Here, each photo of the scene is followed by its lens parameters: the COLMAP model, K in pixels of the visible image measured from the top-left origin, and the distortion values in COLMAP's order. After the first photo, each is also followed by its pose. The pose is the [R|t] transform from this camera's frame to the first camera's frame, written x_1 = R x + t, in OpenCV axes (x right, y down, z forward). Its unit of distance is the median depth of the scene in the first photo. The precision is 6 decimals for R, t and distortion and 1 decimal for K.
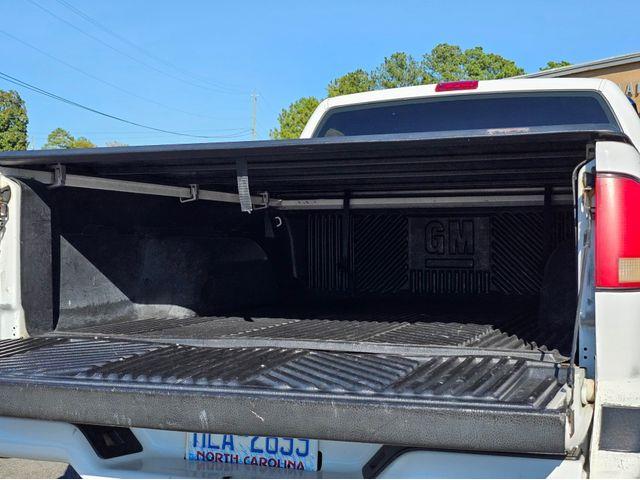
lens RADIAL K [[937.8, 0, 295.4], [0, 937.8, 238.7], [0, 0, 1]] dist [0.106111, -0.094905]
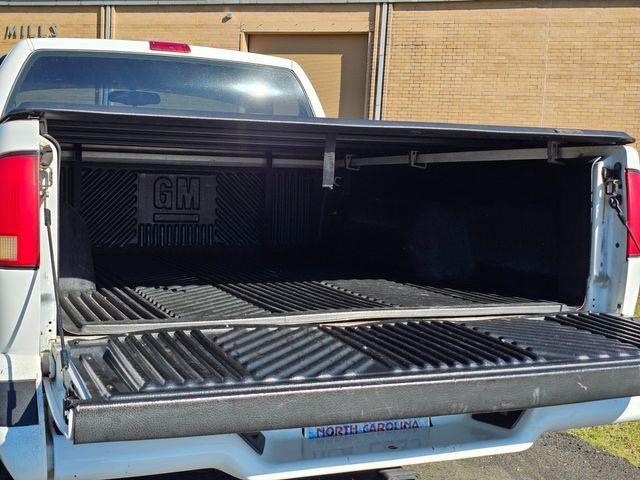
lens RADIAL K [[857.4, 0, 320.0], [0, 857.4, 240.0], [0, 0, 1]] dist [0.086083, -0.009734]
pose [[0.722096, -0.030217, 0.691132, -0.525077], [-0.025170, 0.997237, 0.069898, -0.027718], [-0.691334, -0.067868, 0.719340, 0.256284]]
